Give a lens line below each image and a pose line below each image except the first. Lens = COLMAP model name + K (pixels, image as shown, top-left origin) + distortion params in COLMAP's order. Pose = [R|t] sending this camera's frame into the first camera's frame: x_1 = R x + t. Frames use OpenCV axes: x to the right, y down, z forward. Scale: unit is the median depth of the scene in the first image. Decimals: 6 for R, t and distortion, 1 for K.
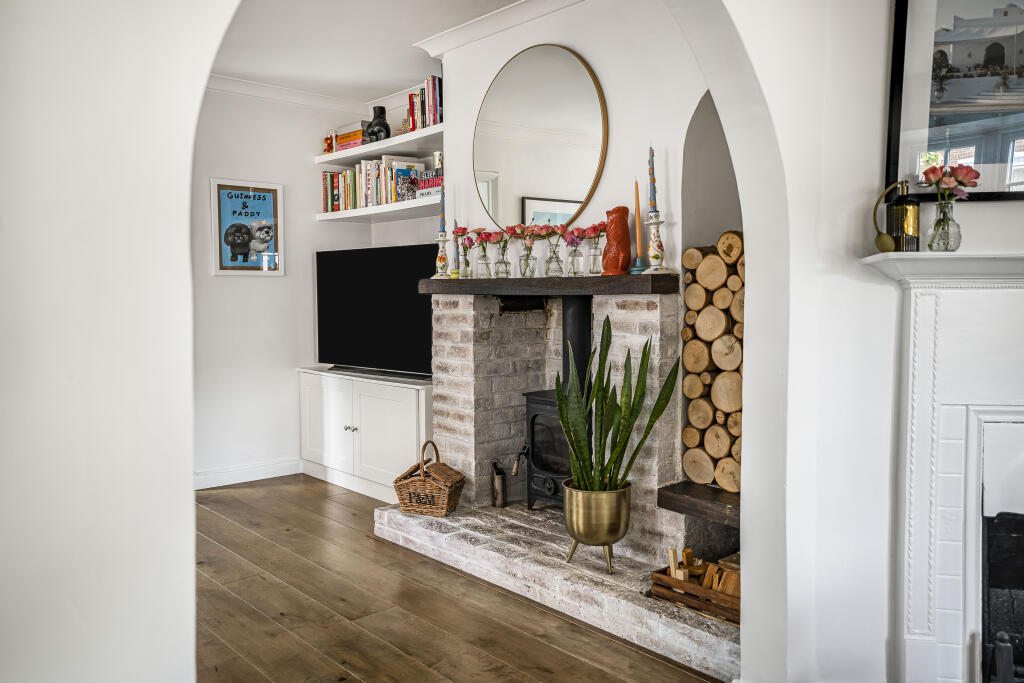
lens RADIAL K [[804.4, 0, 512.5], [0, 804.4, 343.4], [0, 0, 1]] dist [0.014795, 0.003595]
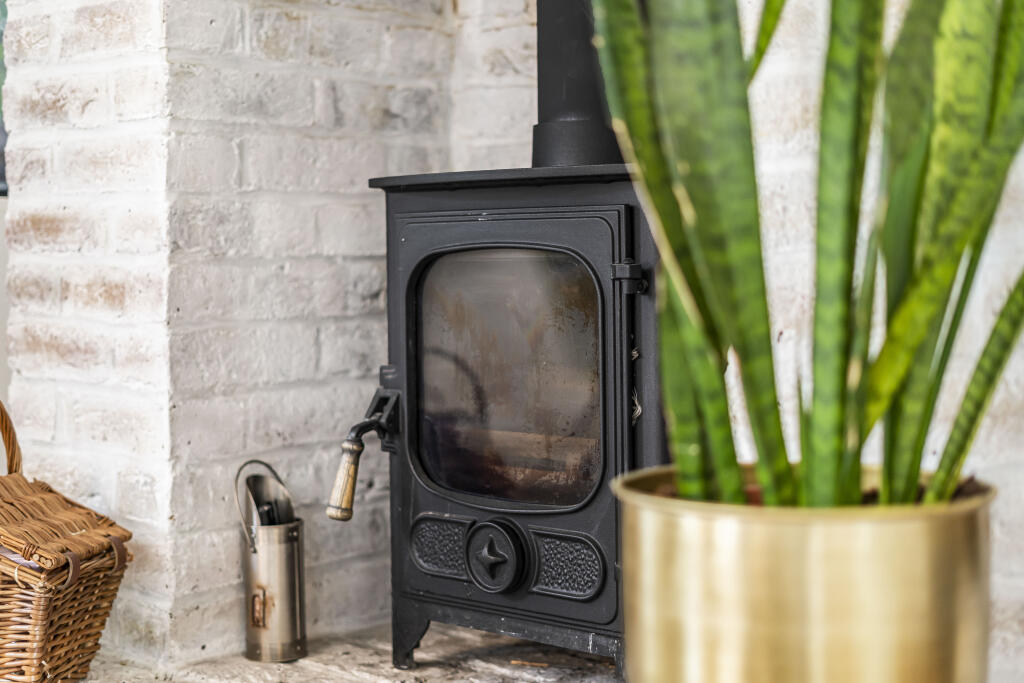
lens RADIAL K [[1481.7, 0, 509.5], [0, 1481.7, 338.3], [0, 0, 1]] dist [0.001751, 0.000000]
pose [[0.990902, -0.001868, 0.134572, -0.006156], [0.007233, 0.999198, -0.039385, 0.124702], [-0.134391, 0.040000, 0.990121, 0.543991]]
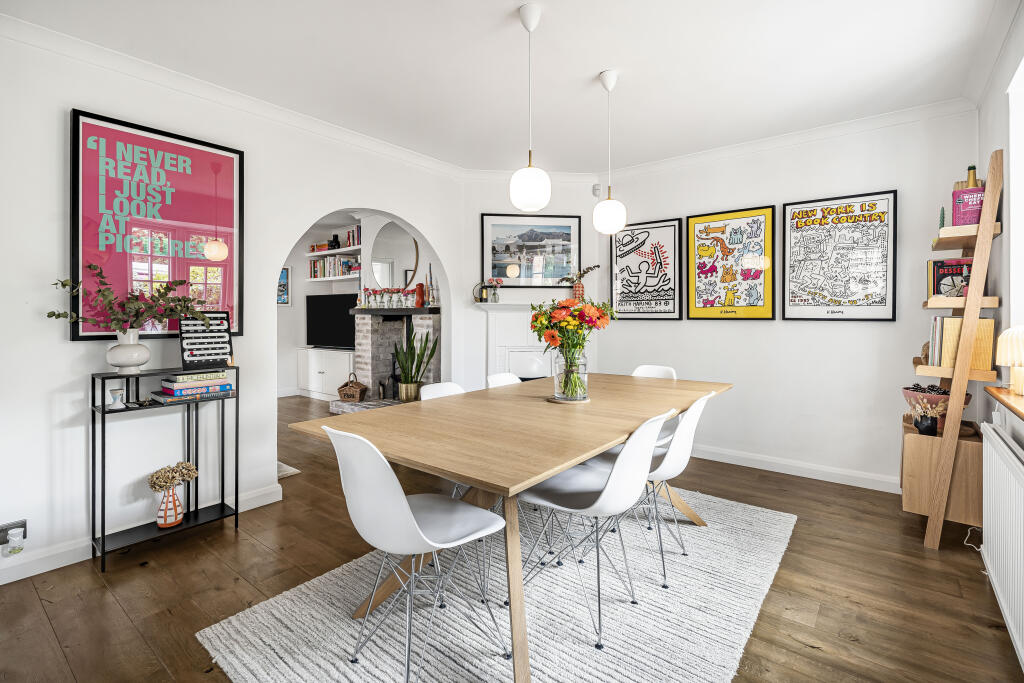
lens RADIAL K [[475.9, 0, 497.4], [0, 475.9, 319.5], [0, 0, 1]] dist [0.002567, 0.000240]
pose [[0.989789, -0.001355, 0.142533, 0.129268], [0.008589, 0.998705, -0.050151, 0.032771], [-0.142280, 0.050863, 0.988519, -0.528567]]
